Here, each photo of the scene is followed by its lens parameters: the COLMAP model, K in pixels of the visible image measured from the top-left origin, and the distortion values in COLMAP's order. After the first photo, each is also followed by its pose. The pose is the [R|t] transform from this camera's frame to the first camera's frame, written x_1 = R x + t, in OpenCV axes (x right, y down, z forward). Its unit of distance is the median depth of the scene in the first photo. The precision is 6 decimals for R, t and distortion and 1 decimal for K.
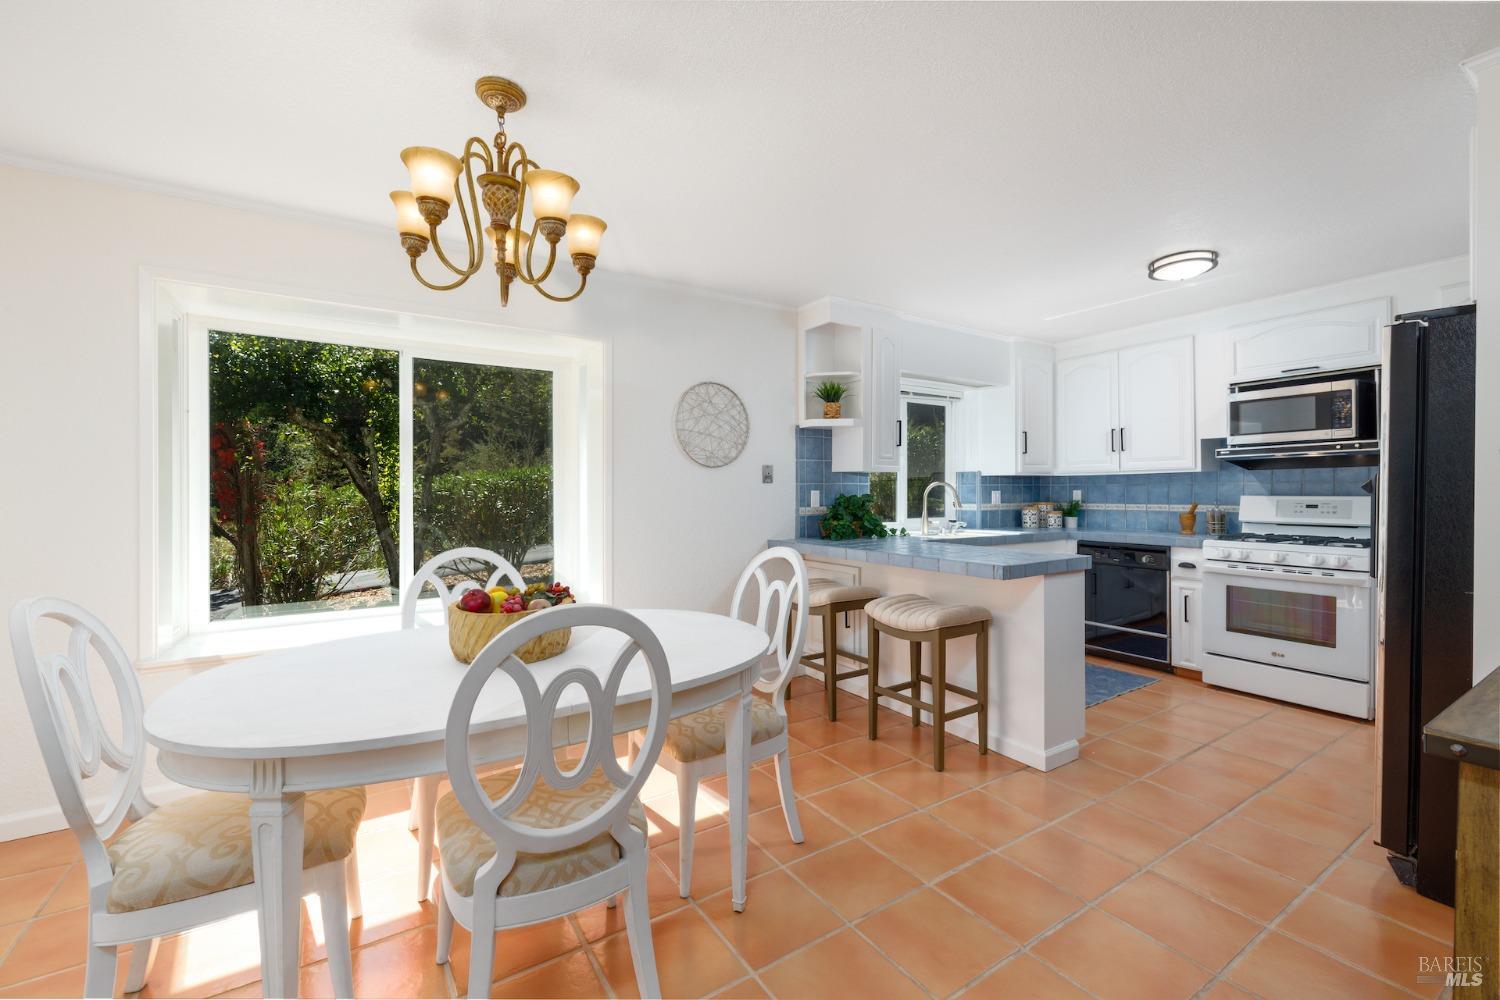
lens RADIAL K [[615.9, 0, 750.0], [0, 615.9, 500.0], [0, 0, 1]] dist [0.001800, -0.003871]
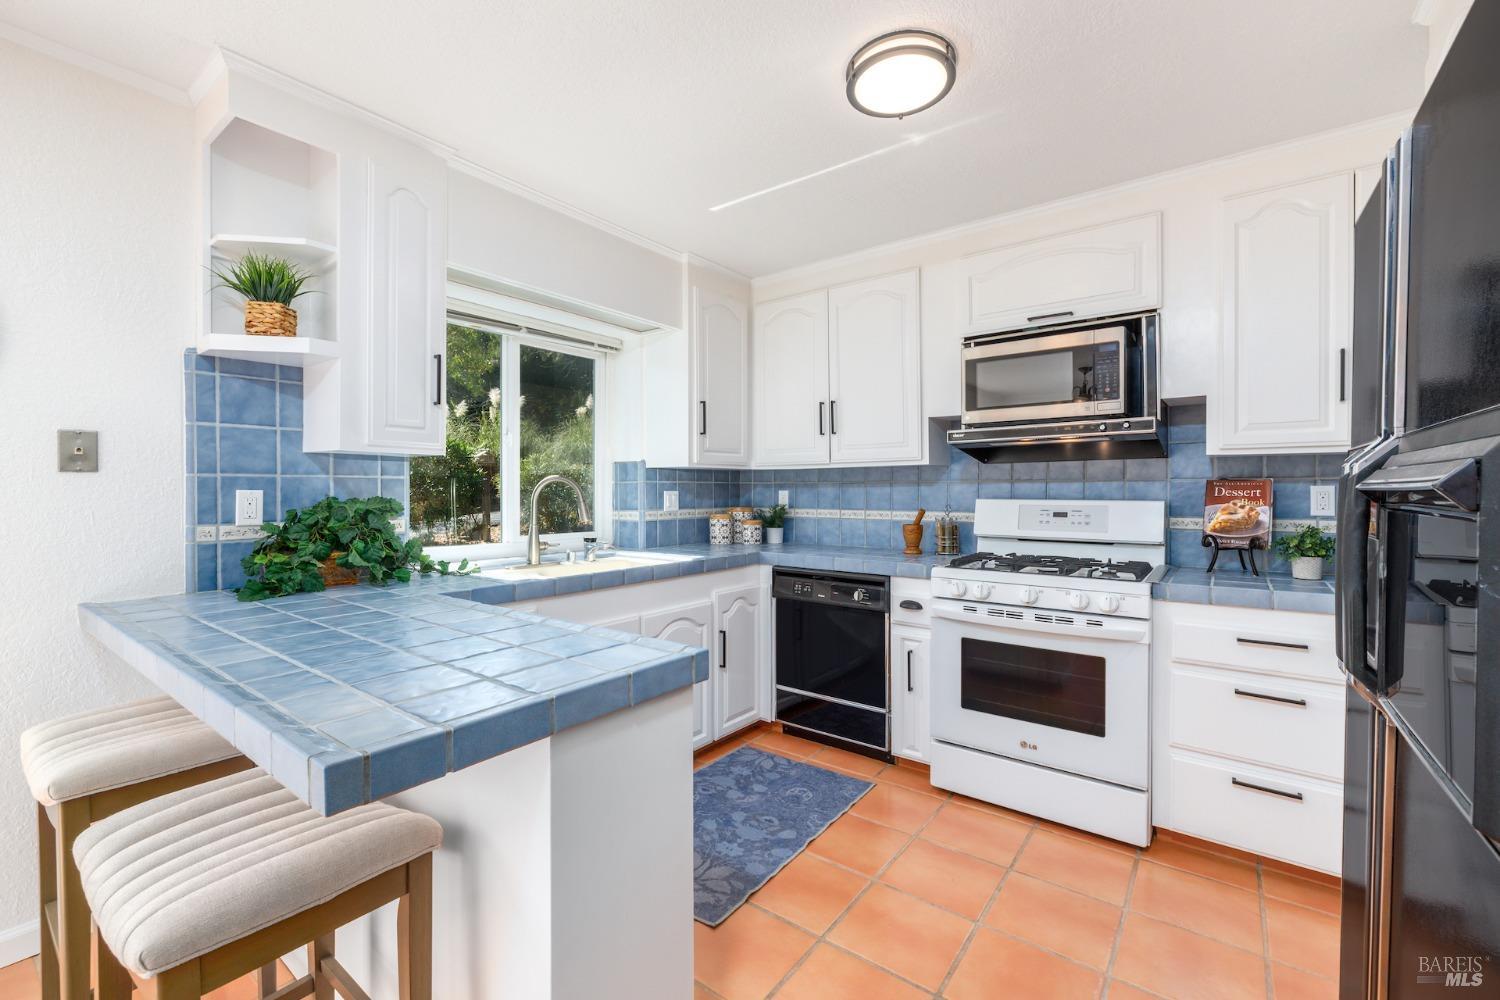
lens RADIAL K [[615.9, 0, 750.0], [0, 615.9, 500.0], [0, 0, 1]] dist [0.001800, -0.003871]
pose [[0.940333, -0.001768, 0.340251, 0.313217], [0.000787, 0.999995, 0.003022, -0.008534], [-0.340255, -0.002574, 0.940330, 0.424513]]
